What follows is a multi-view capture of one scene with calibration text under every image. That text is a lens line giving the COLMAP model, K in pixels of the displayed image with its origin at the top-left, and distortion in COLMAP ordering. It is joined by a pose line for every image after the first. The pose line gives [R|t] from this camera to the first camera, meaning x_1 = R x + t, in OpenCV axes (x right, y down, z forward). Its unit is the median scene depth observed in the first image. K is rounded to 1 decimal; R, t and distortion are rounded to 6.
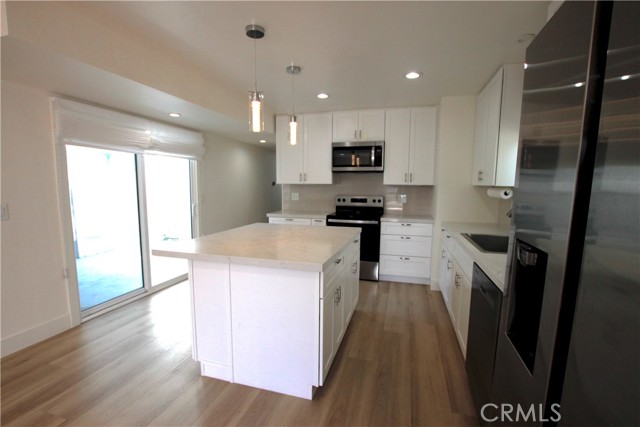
lens RADIAL K [[293.4, 0, 318.6], [0, 293.4, 215.3], [0, 0, 1]] dist [-0.025055, 0.001660]
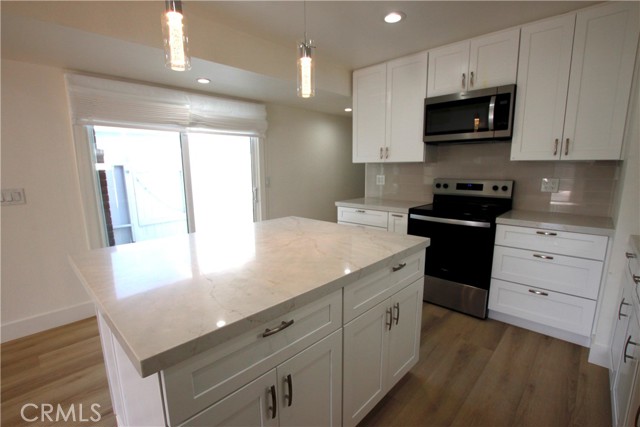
lens RADIAL K [[293.4, 0, 321.1], [0, 293.4, 218.1], [0, 0, 1]] dist [-0.025055, 0.001660]
pose [[0.888904, 0.064334, -0.453553, 0.160928], [-0.030852, 0.996249, 0.080846, -0.026493], [0.457052, -0.057871, 0.887555, 0.315138]]
